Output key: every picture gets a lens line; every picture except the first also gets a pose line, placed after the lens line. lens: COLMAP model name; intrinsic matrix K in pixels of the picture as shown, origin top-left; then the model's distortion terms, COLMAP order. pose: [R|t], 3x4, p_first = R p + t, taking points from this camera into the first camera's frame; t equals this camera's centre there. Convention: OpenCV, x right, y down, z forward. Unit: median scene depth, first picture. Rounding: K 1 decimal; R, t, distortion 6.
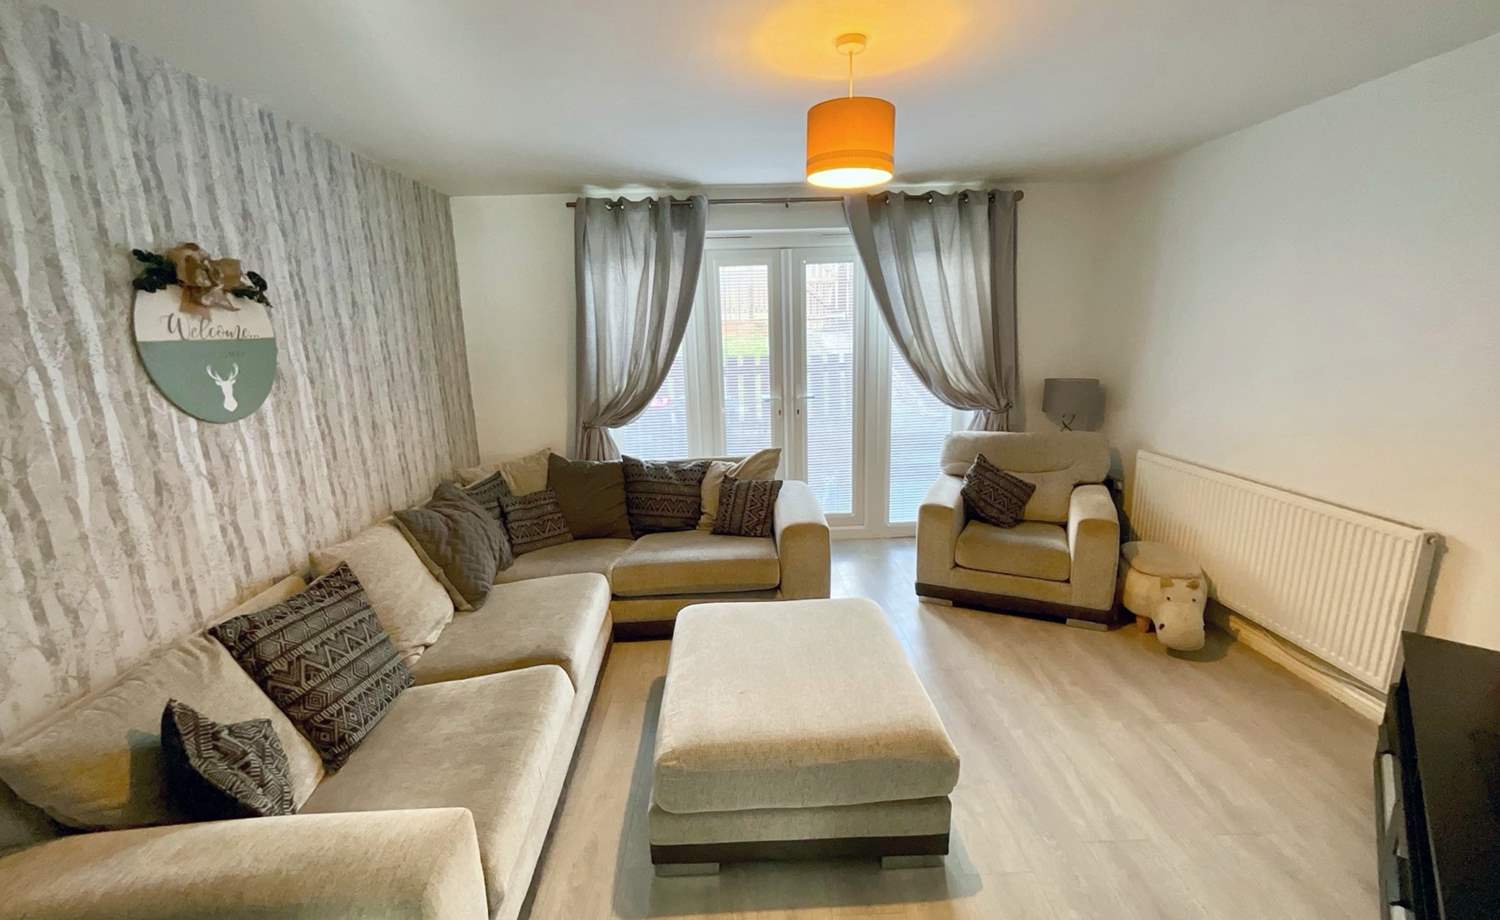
lens RADIAL K [[609.3, 0, 750.0], [0, 609.3, 460.0], [0, 0, 1]] dist [-0.000490, 0.001183]
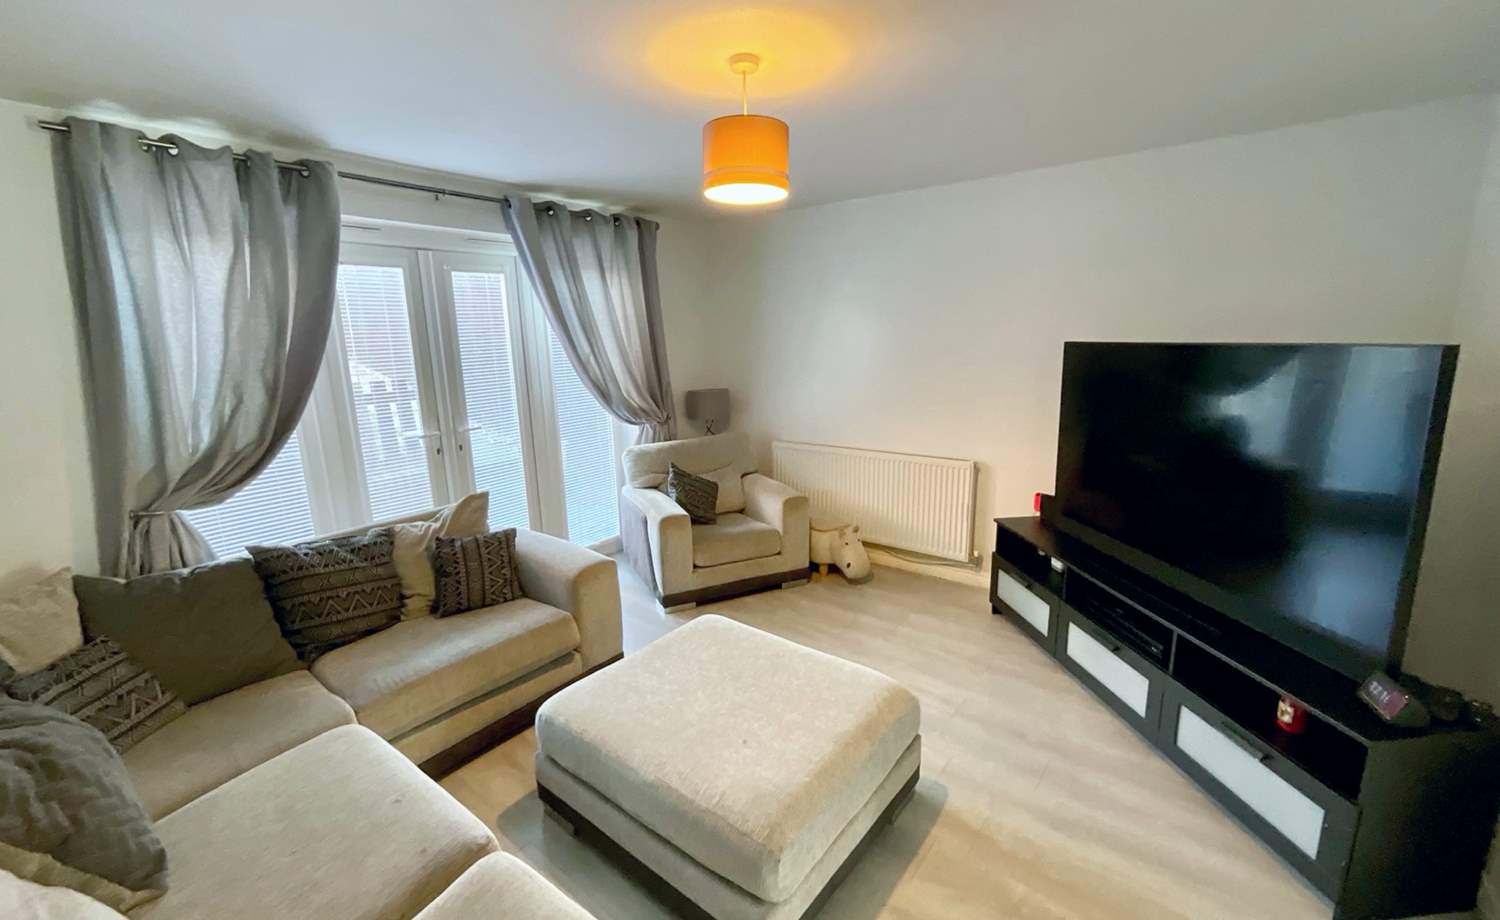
lens RADIAL K [[609.3, 0, 750.0], [0, 609.3, 460.0], [0, 0, 1]] dist [-0.000490, 0.001183]
pose [[0.650449, -0.141453, 0.746262, -0.357762], [0.168458, 0.984903, 0.039858, -0.037060], [-0.740634, 0.099788, 0.664458, 0.202859]]
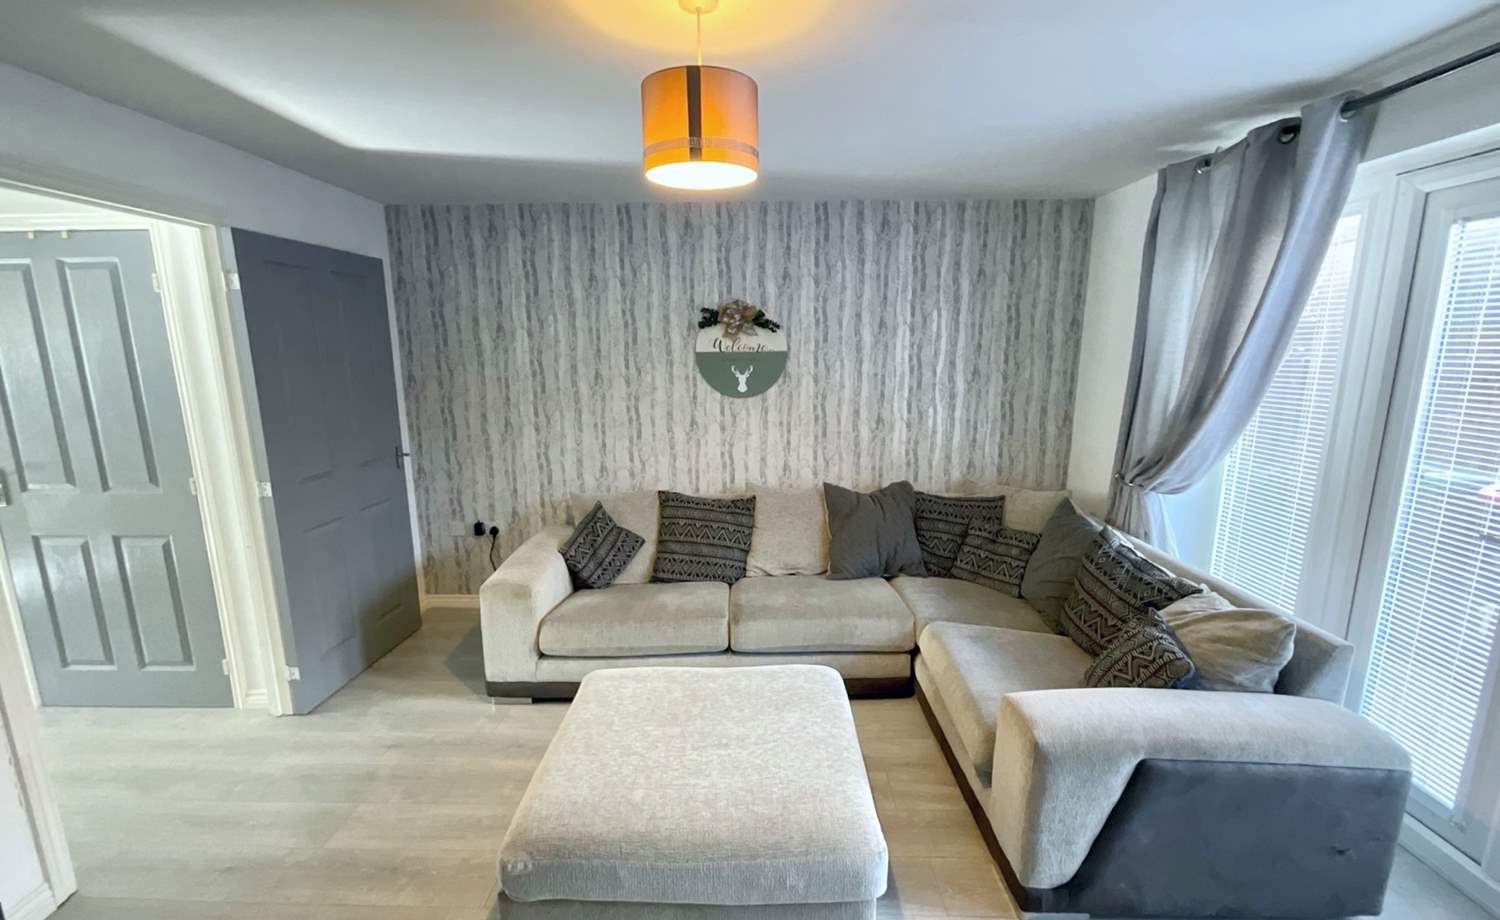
lens RADIAL K [[609.3, 0, 750.0], [0, 609.3, 460.0], [0, 0, 1]] dist [-0.000490, 0.001183]
pose [[-0.048718, 0.220105, -0.974259, 0.538908], [-0.204110, 0.952639, 0.225427, -0.173624], [0.977735, 0.209838, -0.001485, 0.626457]]
